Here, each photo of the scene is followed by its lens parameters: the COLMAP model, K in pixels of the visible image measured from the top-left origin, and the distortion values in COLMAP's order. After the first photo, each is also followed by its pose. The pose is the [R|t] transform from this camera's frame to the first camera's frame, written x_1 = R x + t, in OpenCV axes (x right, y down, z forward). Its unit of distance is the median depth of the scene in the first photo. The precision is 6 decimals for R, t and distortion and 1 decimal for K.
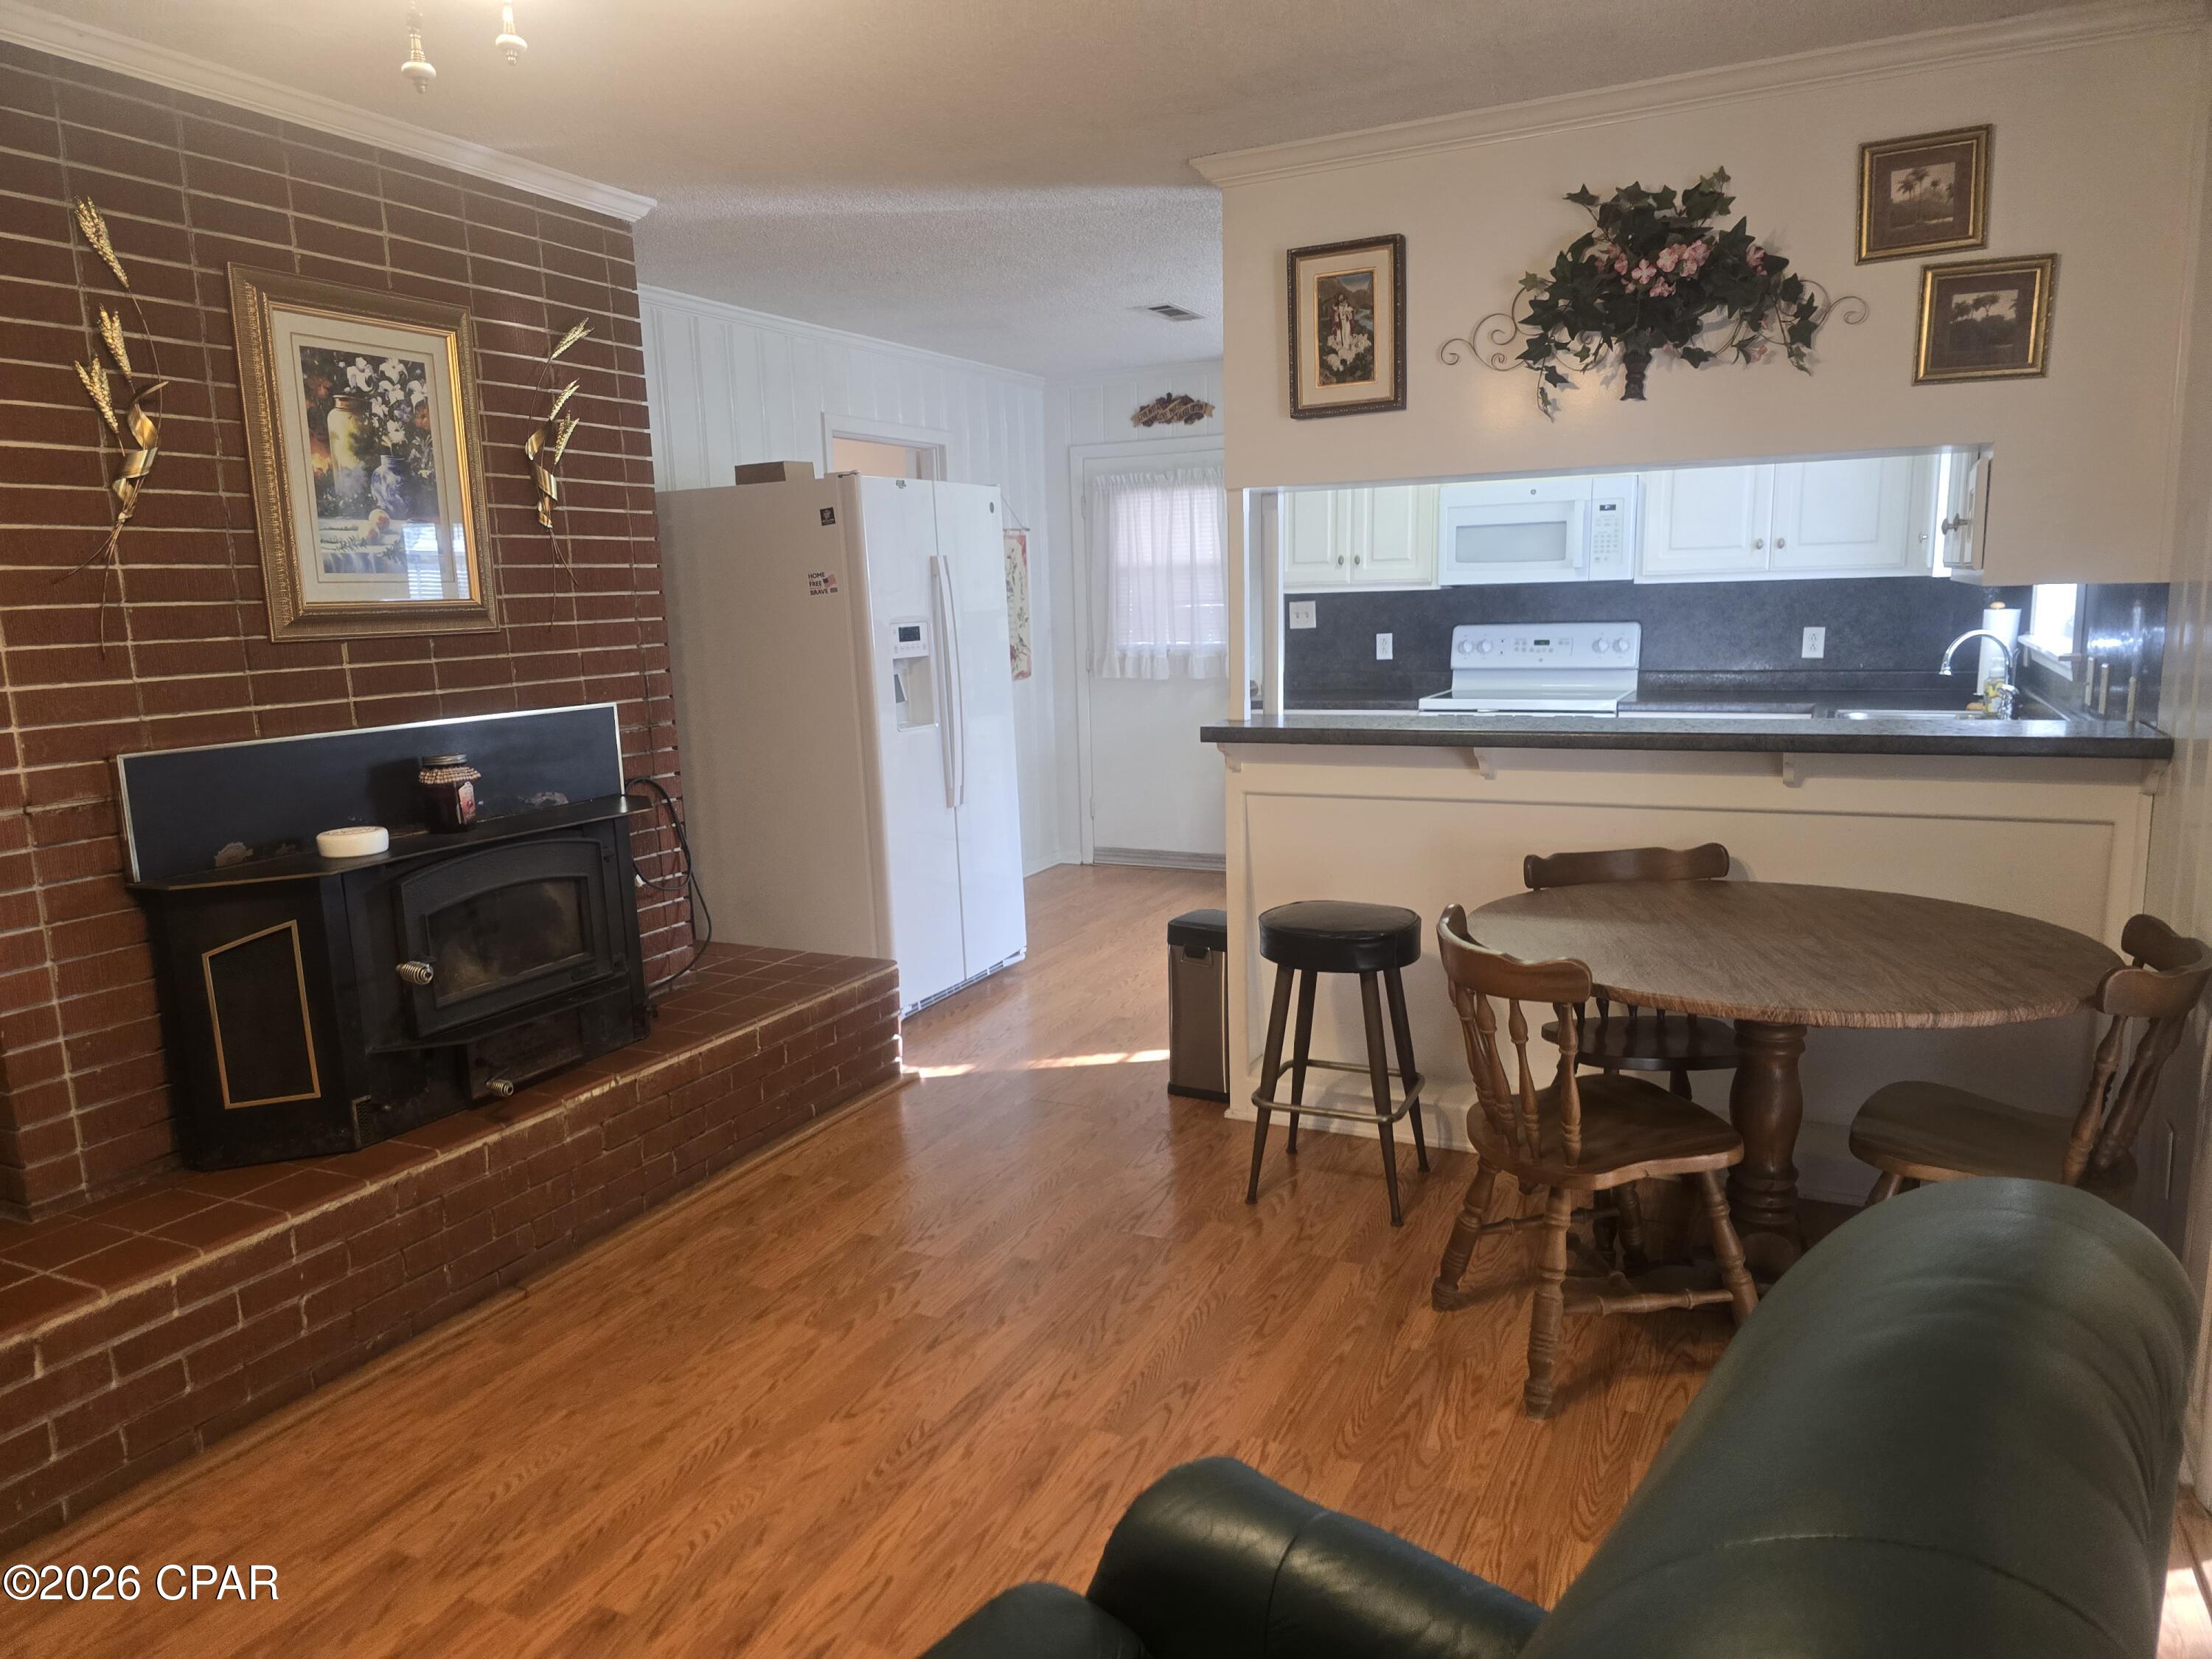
lens RADIAL K [[1481.6, 0, 1123.2], [0, 1481.6, 826.8], [0, 0, 1]] dist [0.066981, -0.060349]
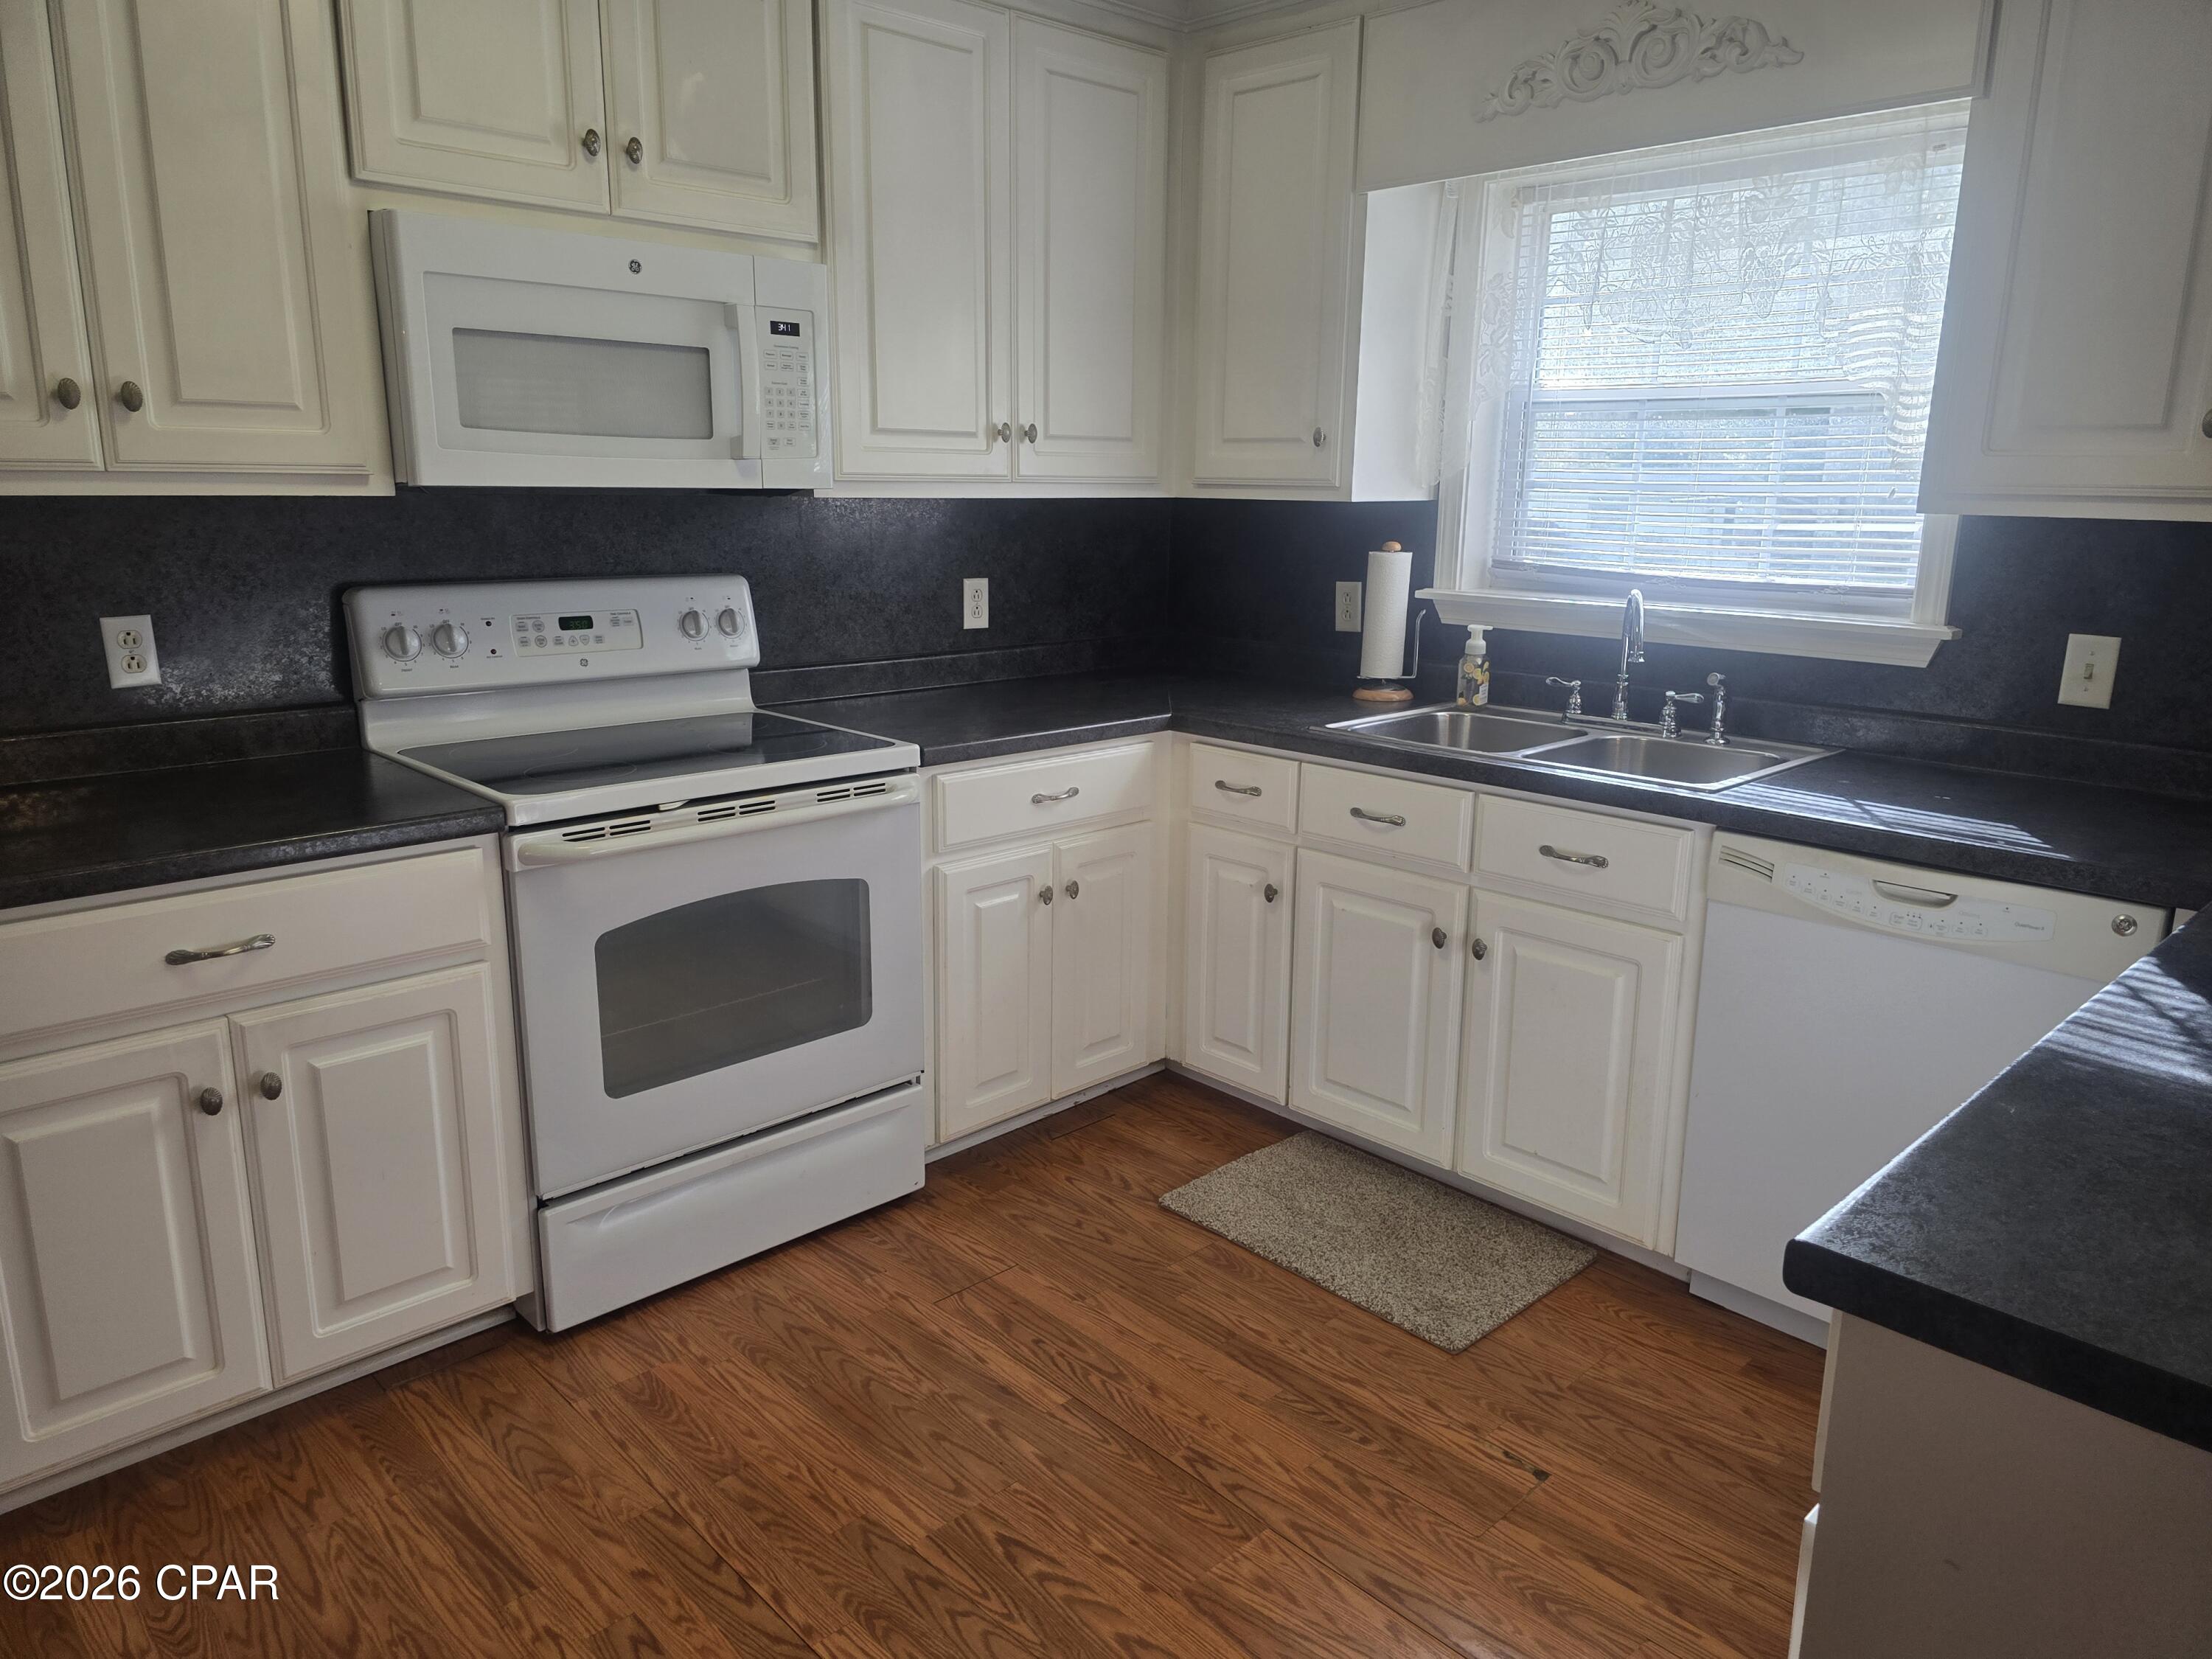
lens RADIAL K [[1481.6, 0, 1098.6], [0, 1481.6, 830.5], [0, 0, 1]] dist [0.066981, -0.060349]
pose [[0.365990, -0.183635, 0.912321, -0.270160], [0.130858, 0.980753, 0.144913, -0.349466], [-0.921373, 0.066348, 0.382976, 2.244230]]
